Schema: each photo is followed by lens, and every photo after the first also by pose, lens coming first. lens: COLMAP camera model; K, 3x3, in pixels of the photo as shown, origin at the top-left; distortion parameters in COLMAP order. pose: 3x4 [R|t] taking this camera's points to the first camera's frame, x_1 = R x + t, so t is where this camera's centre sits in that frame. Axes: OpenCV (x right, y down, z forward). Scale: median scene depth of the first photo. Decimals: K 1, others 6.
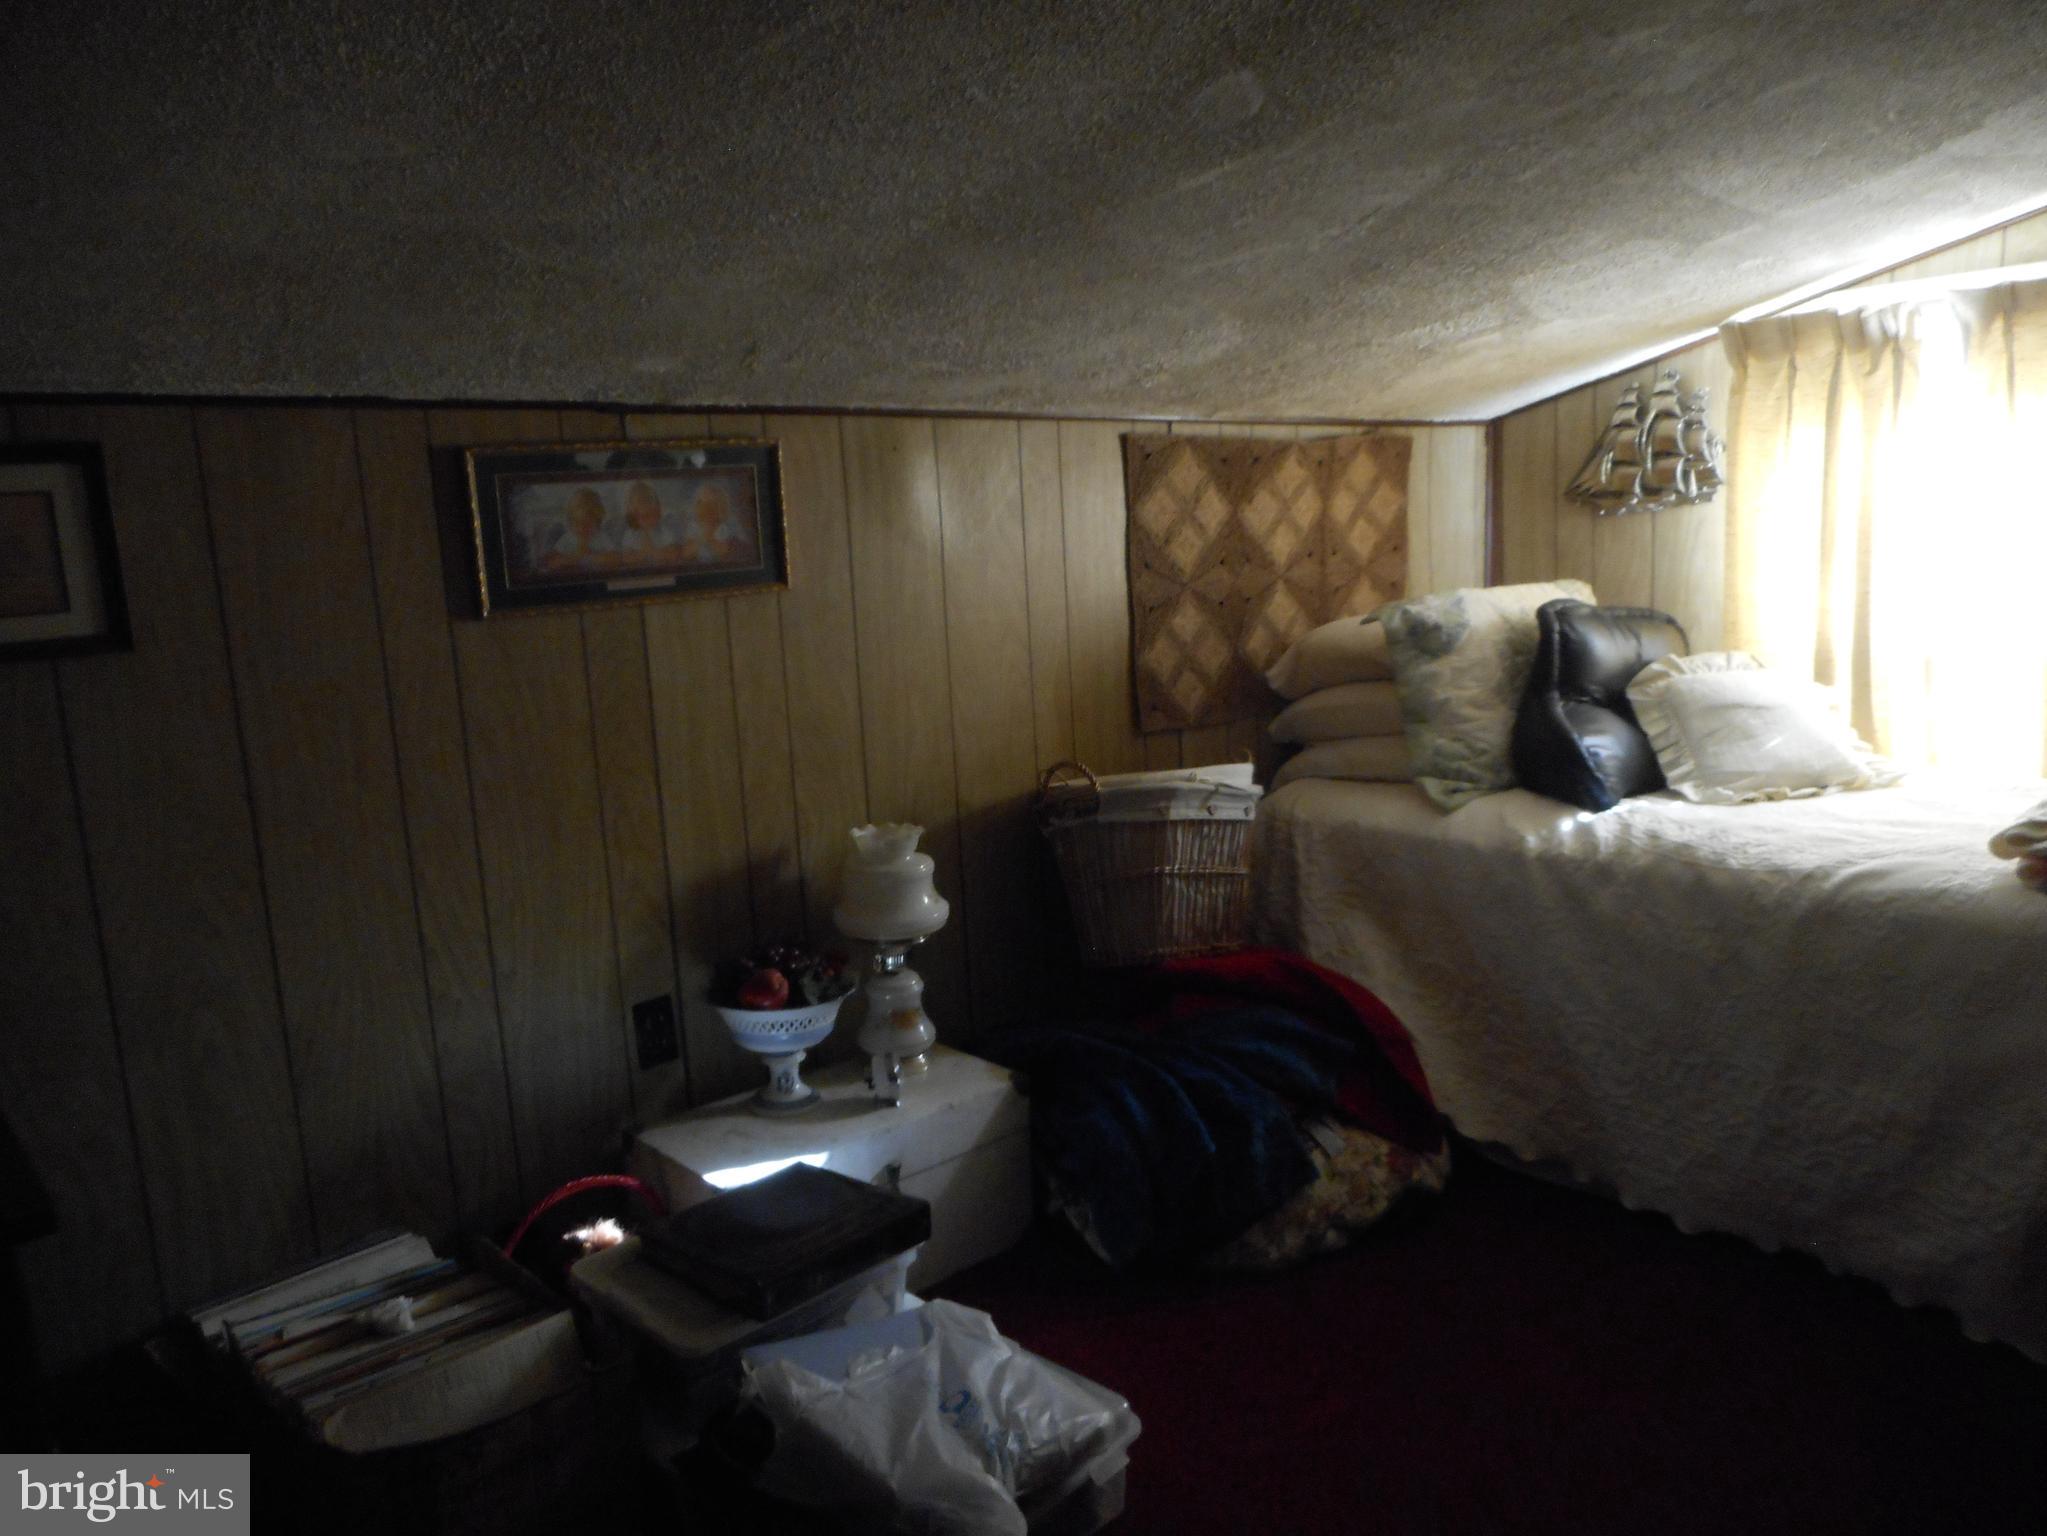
lens RADIAL K [[1534.5, 0, 1026.6], [0, 1534.5, 776.3], [0, 0, 1]] dist [0.000086, -0.003791]
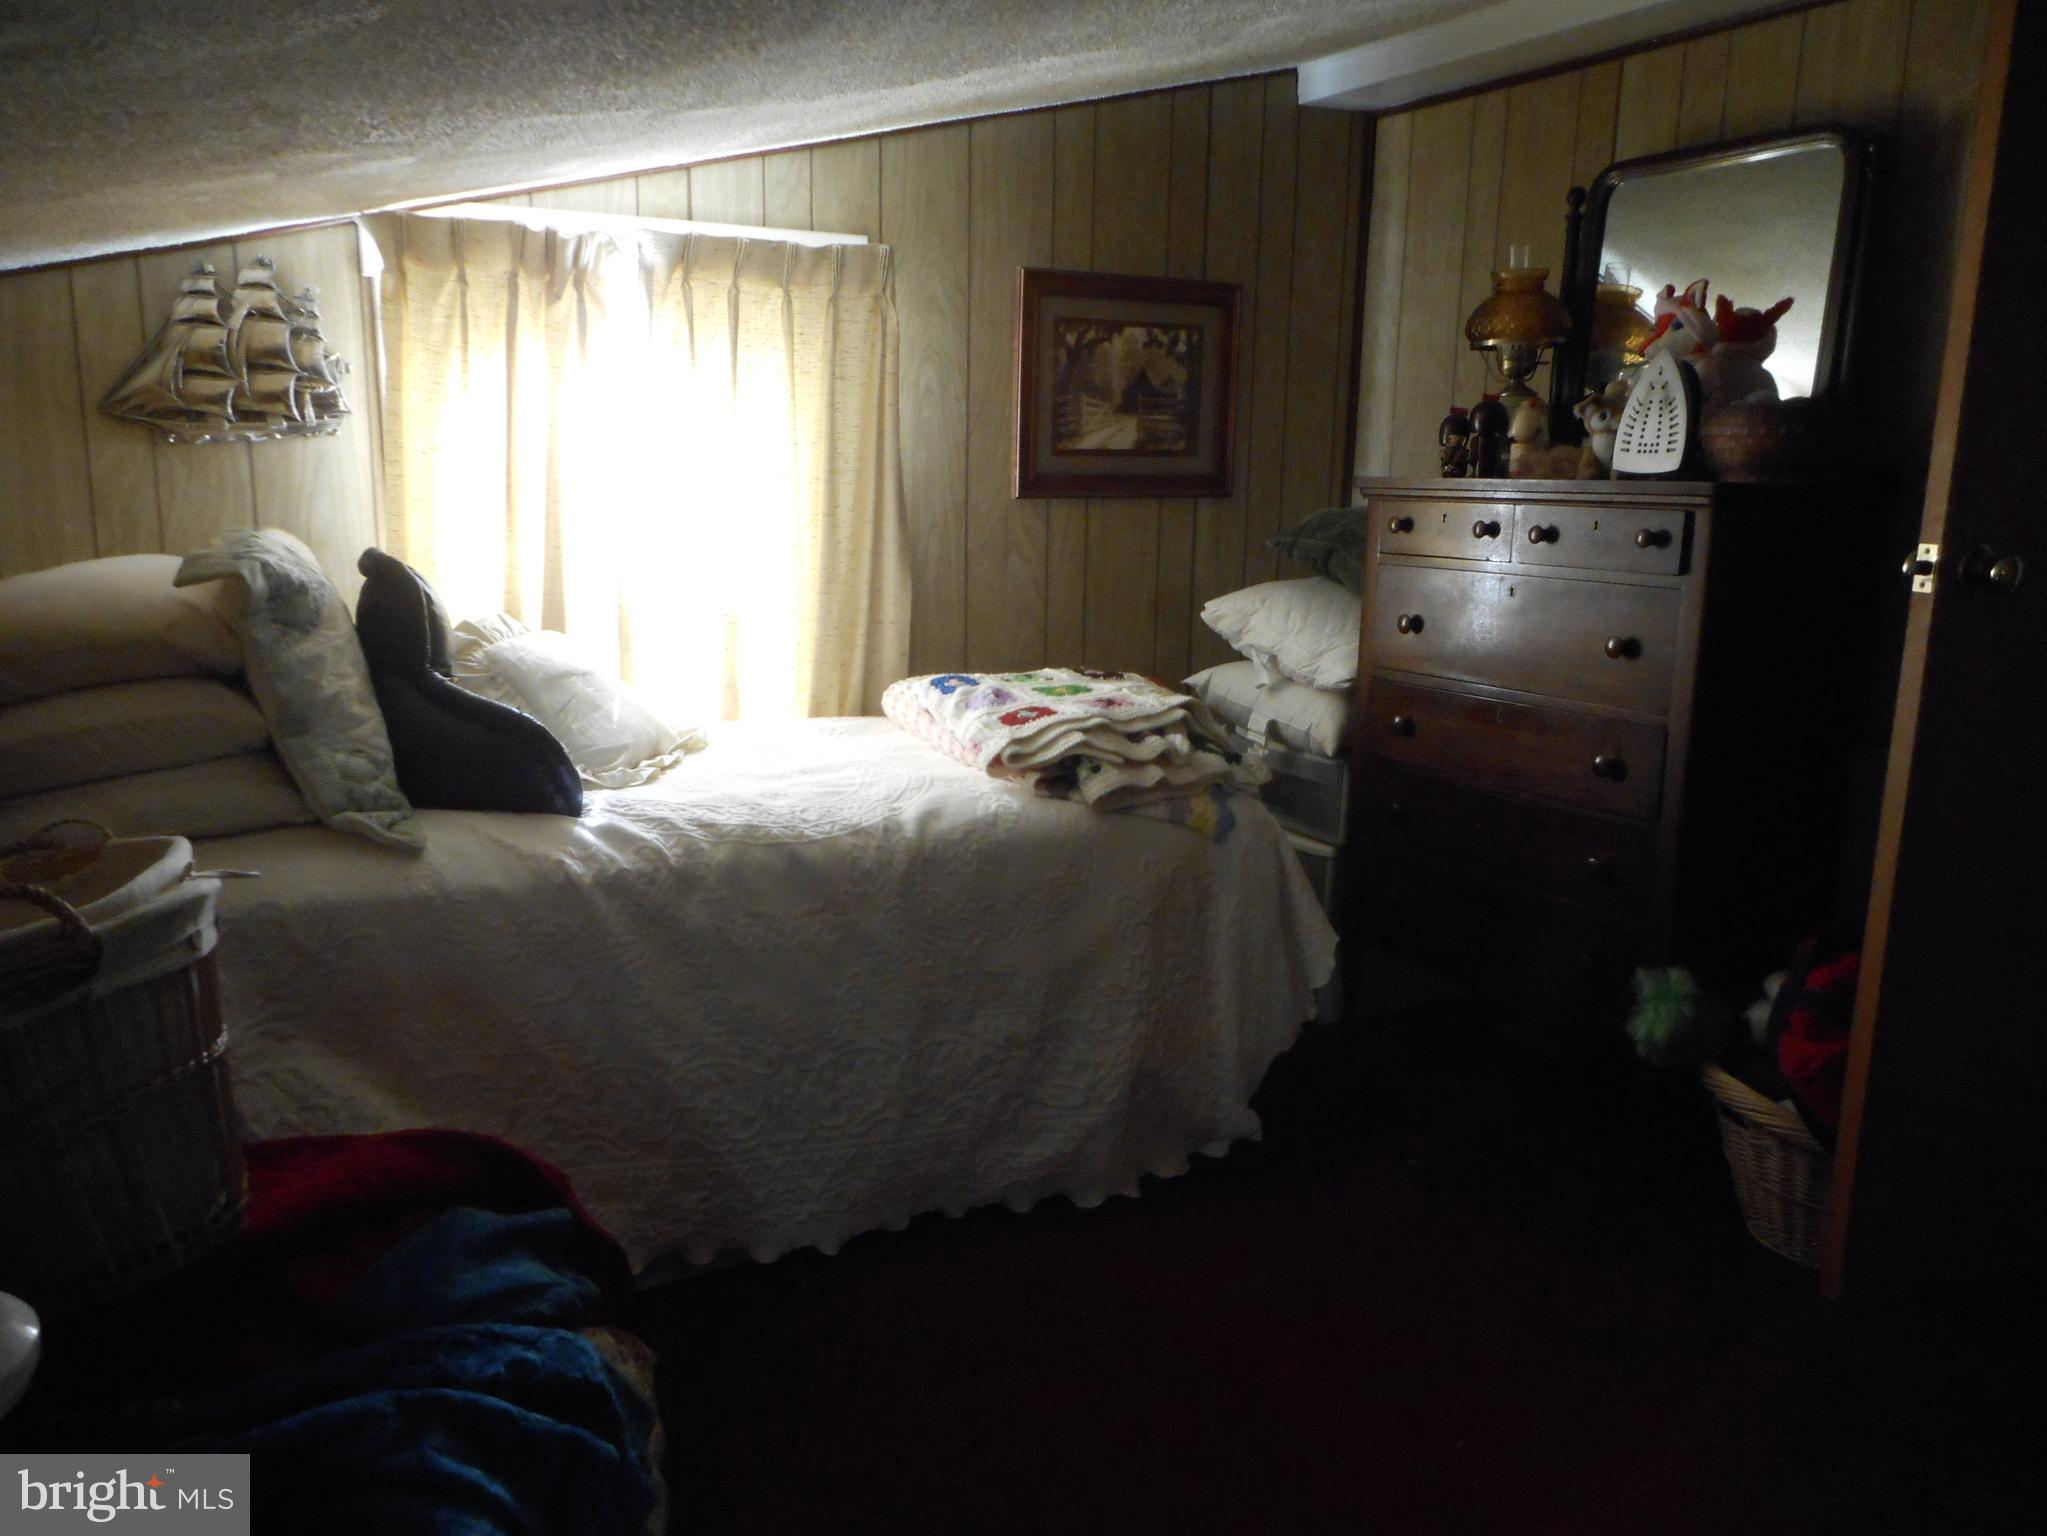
lens RADIAL K [[1534.5, 0, 1026.6], [0, 1534.5, 776.3], [0, 0, 1]] dist [0.000086, -0.003791]
pose [[0.219187, -0.131454, 0.966787, -0.268140], [0.134783, 0.985462, 0.103435, -0.037369], [-0.966328, 0.107635, 0.233718, 0.480461]]
